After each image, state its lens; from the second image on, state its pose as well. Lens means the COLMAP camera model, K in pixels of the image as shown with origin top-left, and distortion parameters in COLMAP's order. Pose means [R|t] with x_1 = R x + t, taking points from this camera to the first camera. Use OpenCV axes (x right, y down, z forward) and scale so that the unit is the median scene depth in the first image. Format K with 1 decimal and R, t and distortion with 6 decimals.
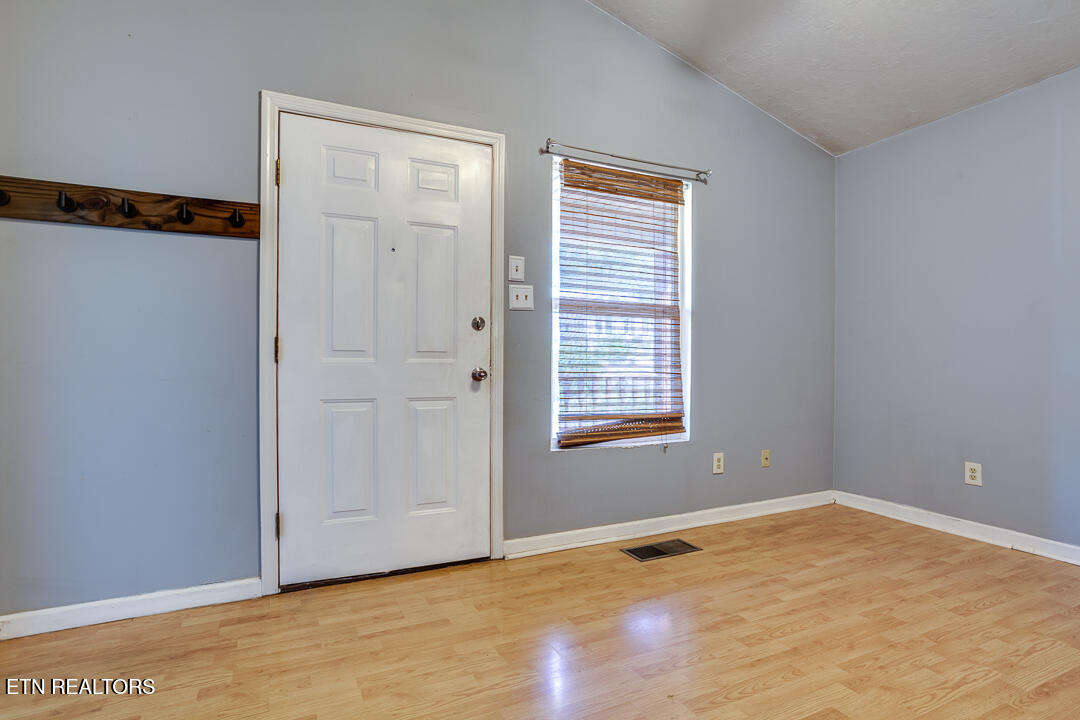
lens RADIAL K [[513.7, 0, 533.7], [0, 513.7, 364.0], [0, 0, 1]] dist [-0.030984, 0.006493]
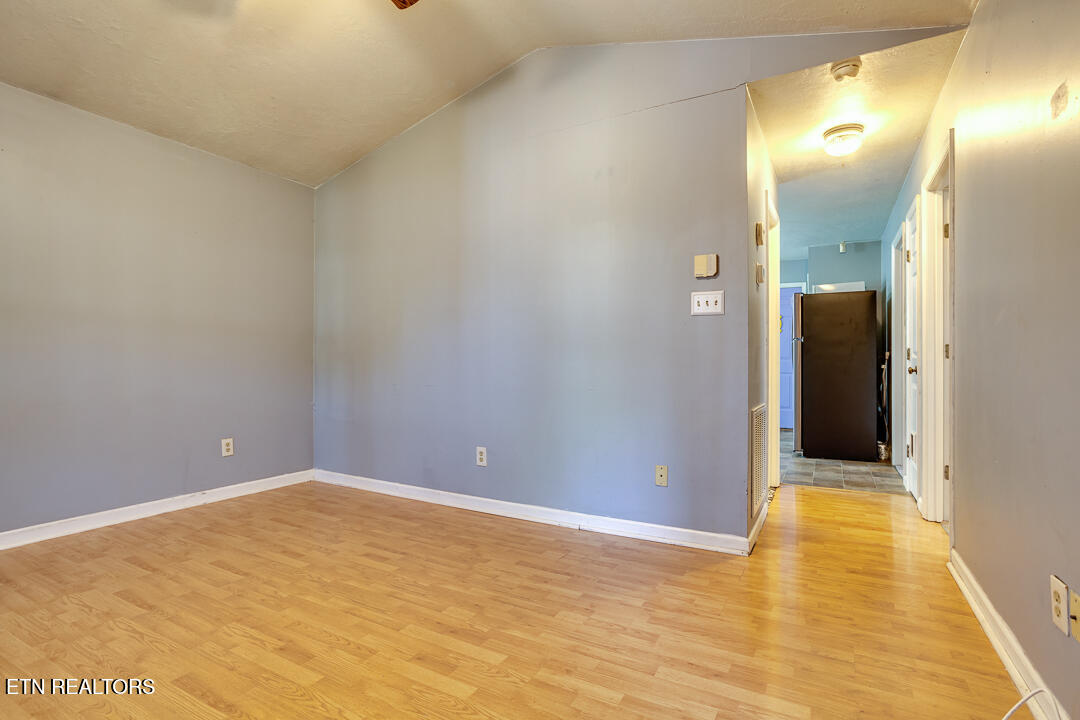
lens RADIAL K [[513.7, 0, 533.7], [0, 513.7, 364.0], [0, 0, 1]] dist [-0.030984, 0.006493]
pose [[-0.596976, 0.001416, 0.802258, -0.603503], [0.001495, 0.999999, -0.000652, -0.007749], [-0.802258, 0.000810, -0.596977, 0.813316]]
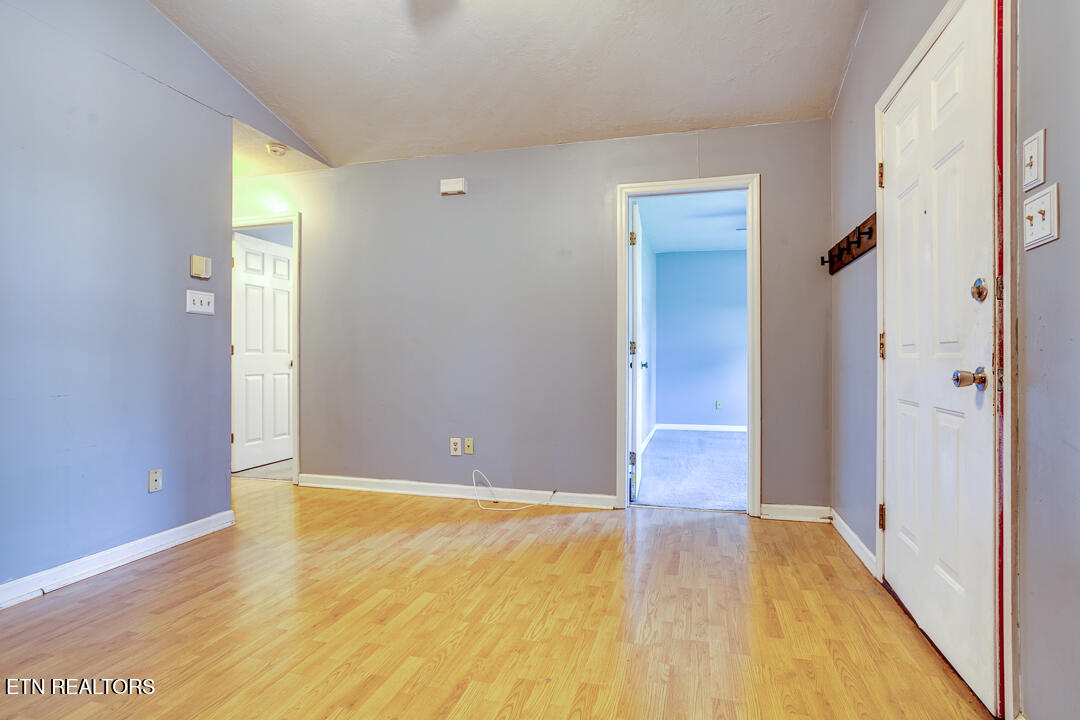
lens RADIAL K [[537.7, 0, 547.8], [0, 537.7, 361.3], [0, 0, 1]] dist [-0.052478, 0.033002]
pose [[-0.637700, 0.006758, -0.770255, 0.920672], [0.002009, 0.999973, 0.007110, -0.014459], [0.770282, 0.002987, -0.637696, 1.401924]]
